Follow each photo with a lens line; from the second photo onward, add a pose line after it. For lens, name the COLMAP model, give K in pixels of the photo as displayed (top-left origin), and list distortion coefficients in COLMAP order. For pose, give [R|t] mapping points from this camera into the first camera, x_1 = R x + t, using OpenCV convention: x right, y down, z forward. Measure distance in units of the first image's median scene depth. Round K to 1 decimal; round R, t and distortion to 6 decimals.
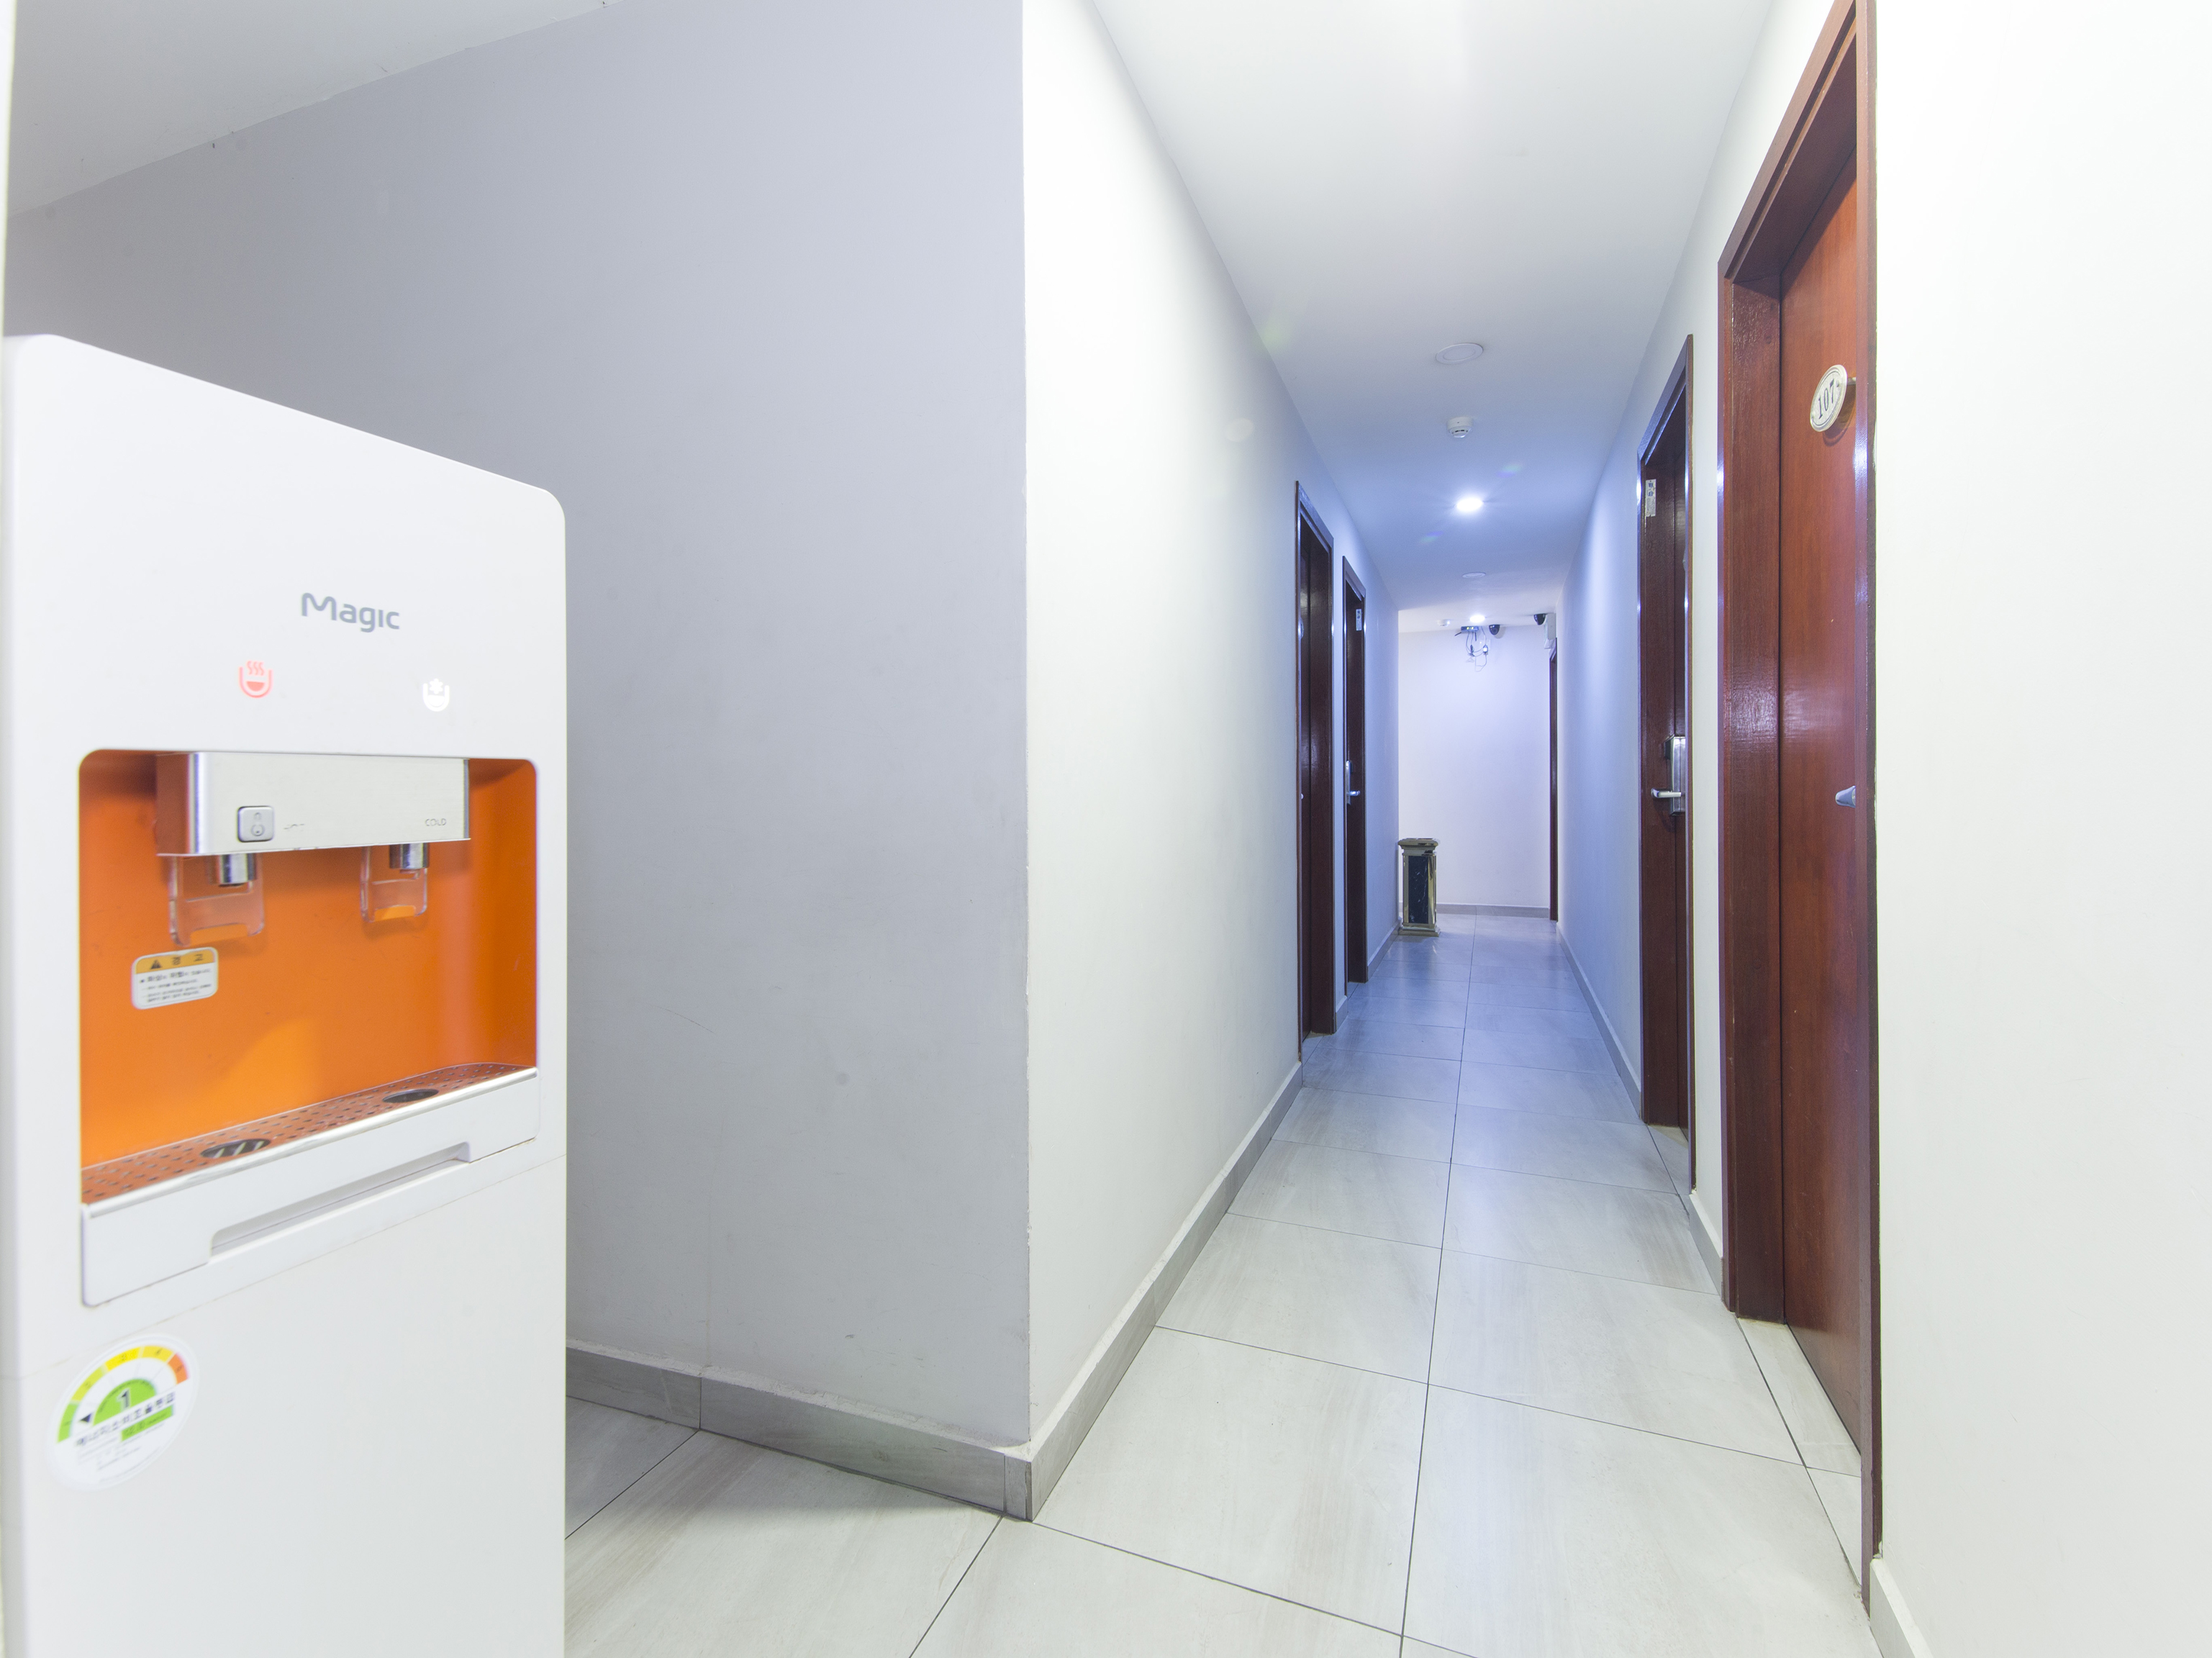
lens RADIAL K [[993.3, 0, 1125.9], [0, 993.3, 865.5], [0, 0, 1]] dist [0.001733, 0.011790]
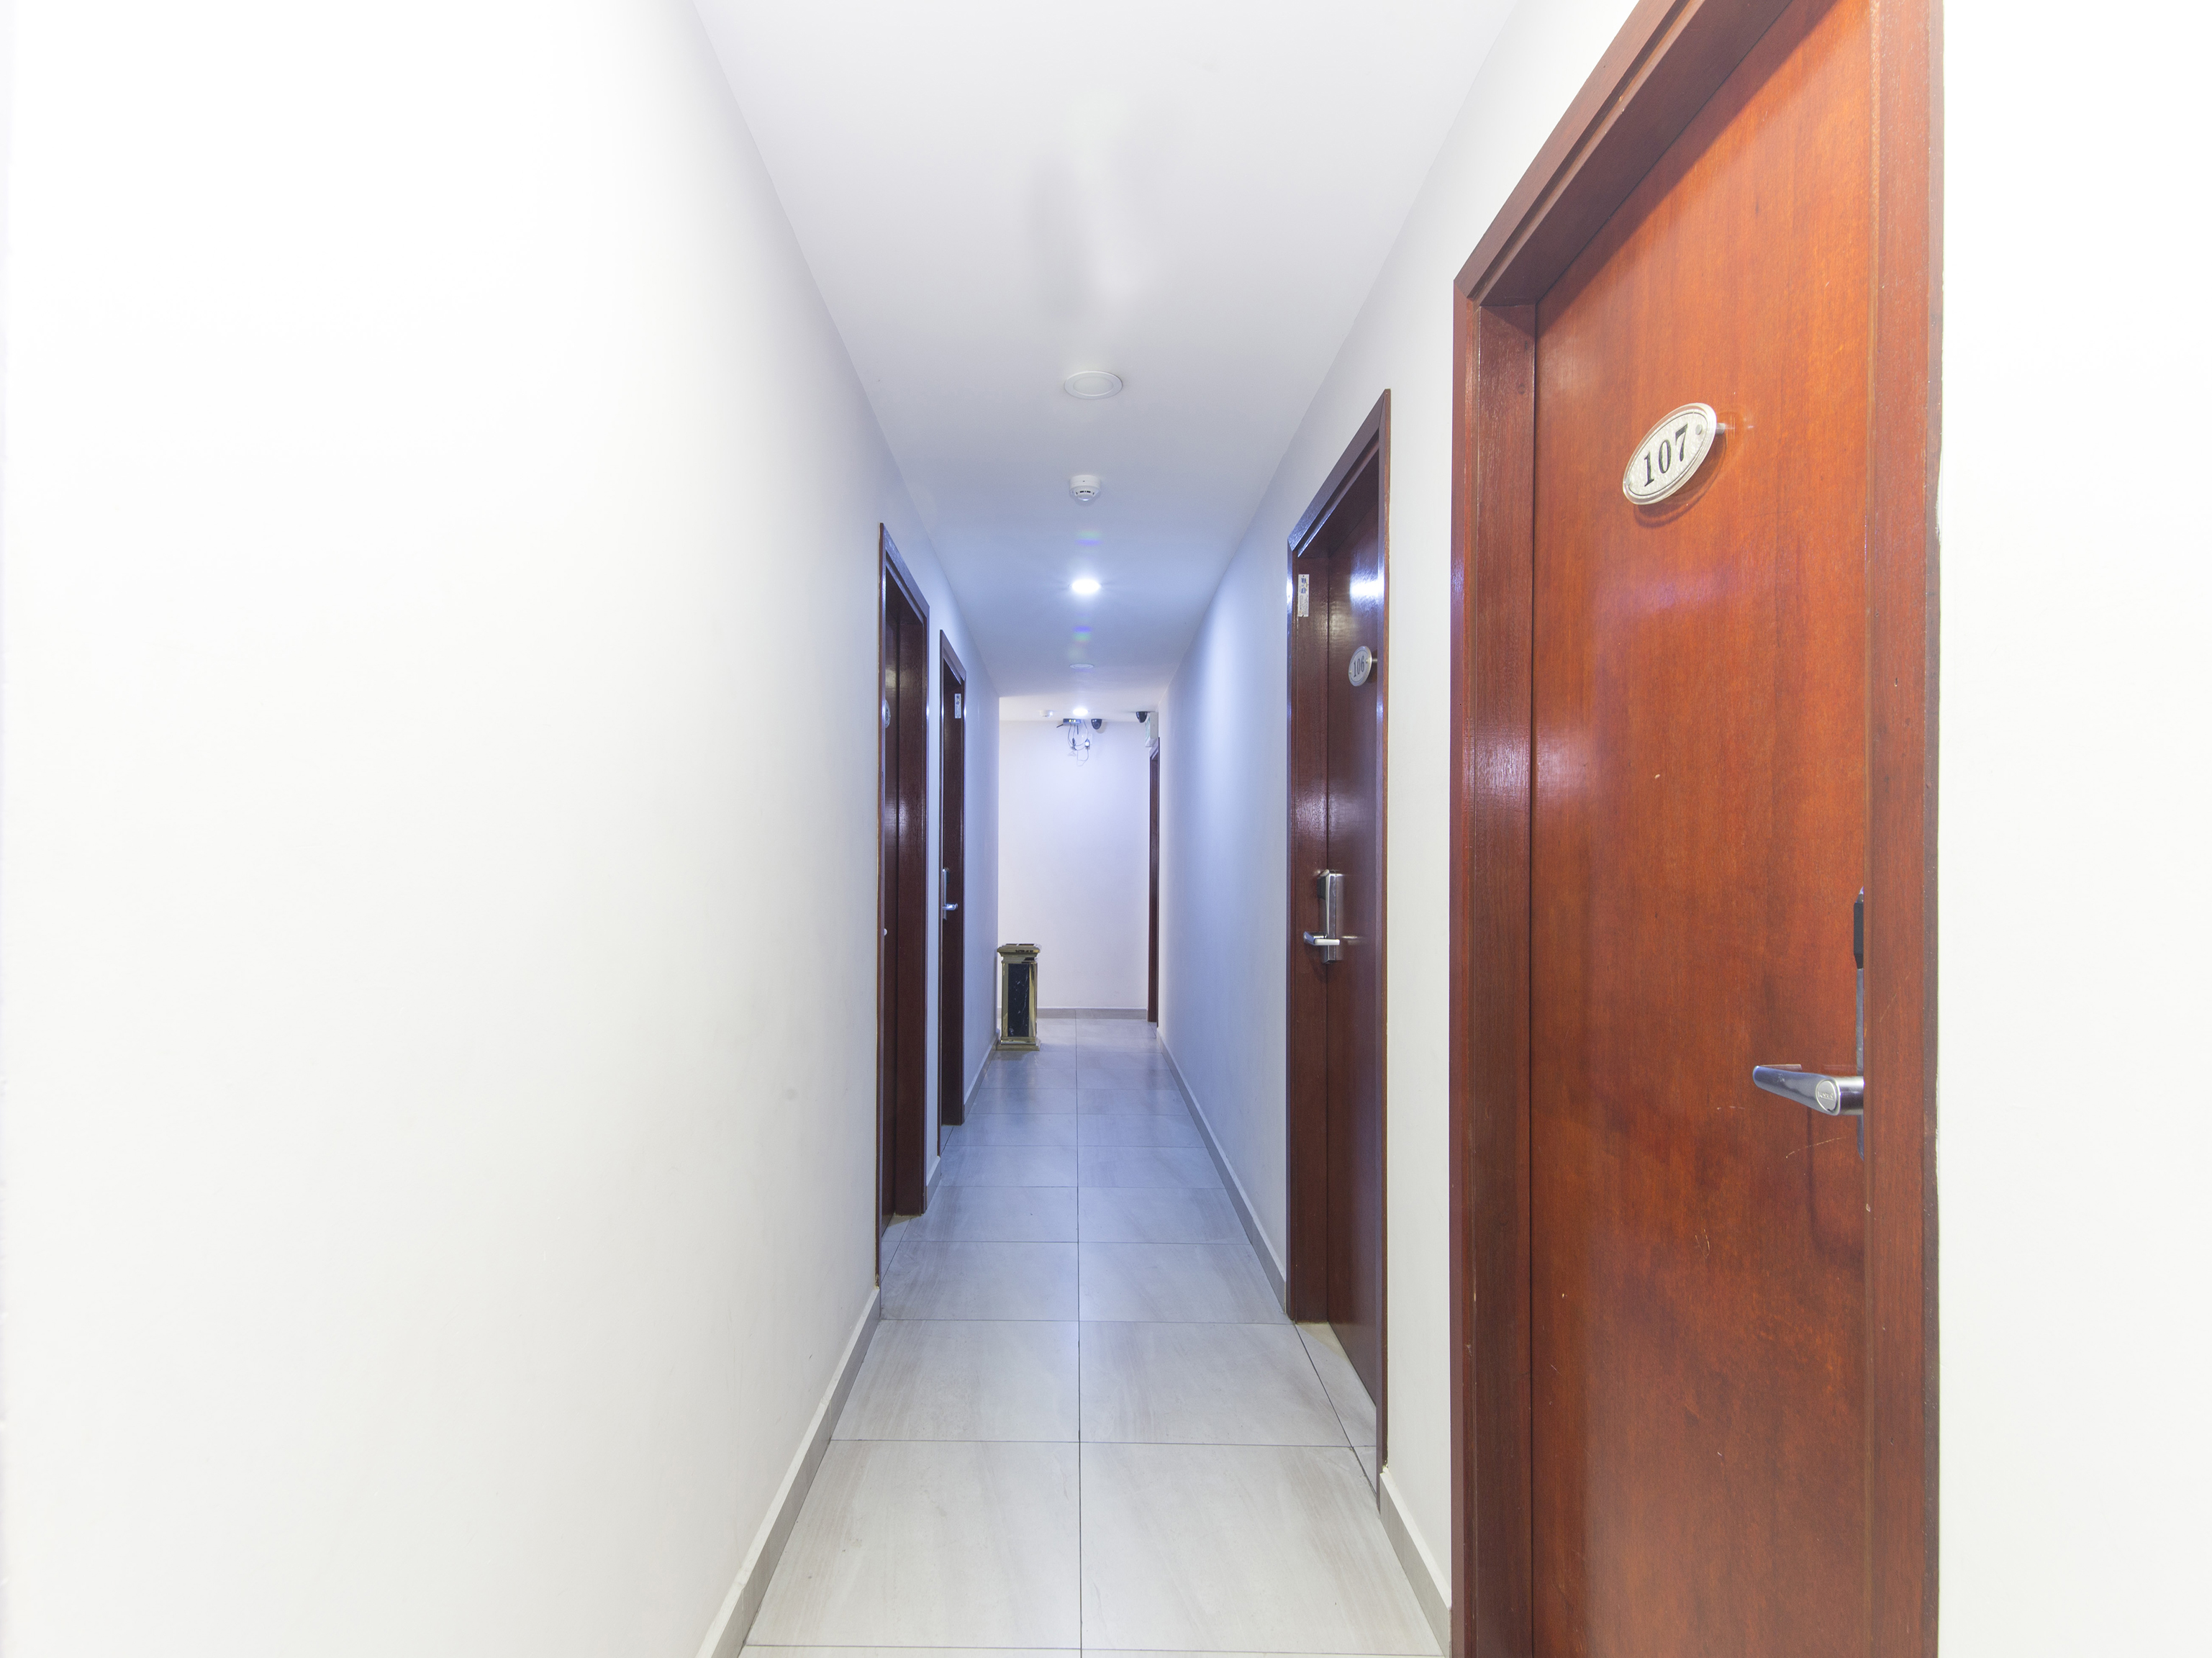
lens RADIAL K [[1004.5, 0, 1094.2], [0, 1004.5, 807.1], [0, 0, 1]] dist [0.041549, -0.015159]
pose [[0.931566, 0.034230, 0.361956, 0.036028], [0.013479, 0.991622, -0.128468, -0.051016], [-0.363321, 0.124555, 0.923300, 0.181281]]
